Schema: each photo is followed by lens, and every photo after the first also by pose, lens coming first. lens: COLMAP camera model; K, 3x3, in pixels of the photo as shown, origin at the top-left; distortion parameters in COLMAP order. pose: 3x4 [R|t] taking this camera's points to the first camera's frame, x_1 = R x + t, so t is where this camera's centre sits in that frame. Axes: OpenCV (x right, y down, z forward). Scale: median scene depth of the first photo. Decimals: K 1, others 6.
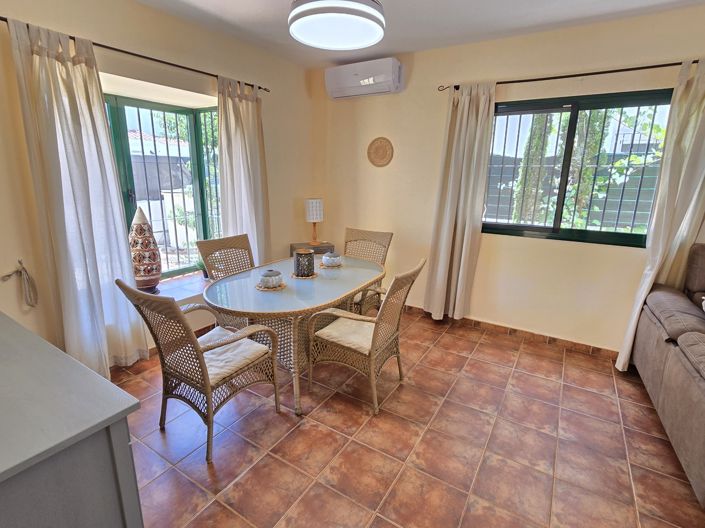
lens RADIAL K [[356.1, 0, 350.0], [0, 356.1, 264.8], [0, 0, 1]] dist [0.003710, -0.000535]
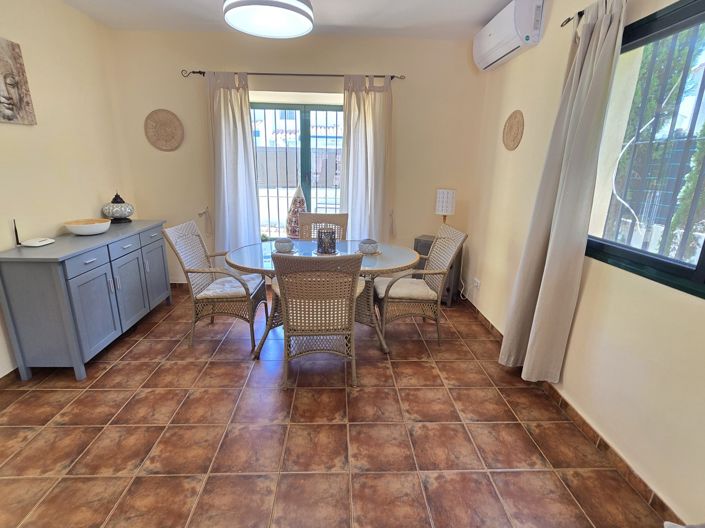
lens RADIAL K [[356.1, 0, 347.5], [0, 356.1, 264.0], [0, 0, 1]] dist [0.003710, -0.000535]
pose [[0.559746, 0.222224, -0.798311, 0.754541], [-0.220299, 0.968610, 0.115164, -0.072030], [0.798845, 0.111404, 0.591131, 0.414773]]
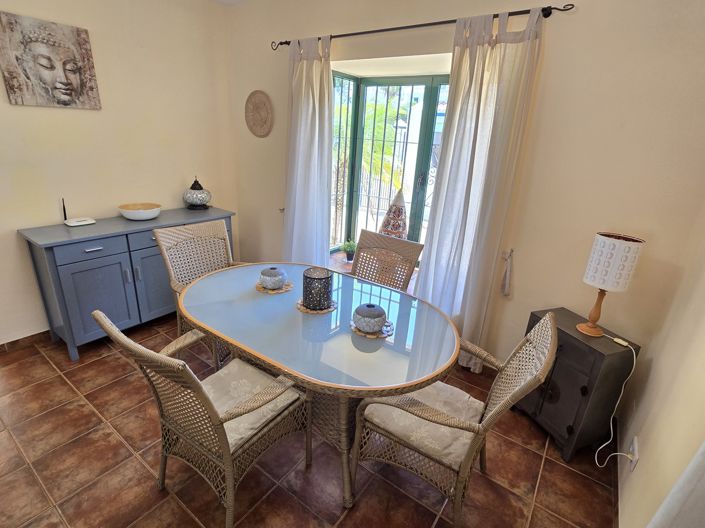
lens RADIAL K [[356.1, 0, 351.5], [0, 356.1, 262.8], [0, 0, 1]] dist [0.003710, -0.000535]
pose [[-0.057657, 0.318211, -0.946265, 0.489423], [-0.312833, 0.894346, 0.319813, -0.280679], [0.948056, 0.314463, 0.047982, 0.985327]]
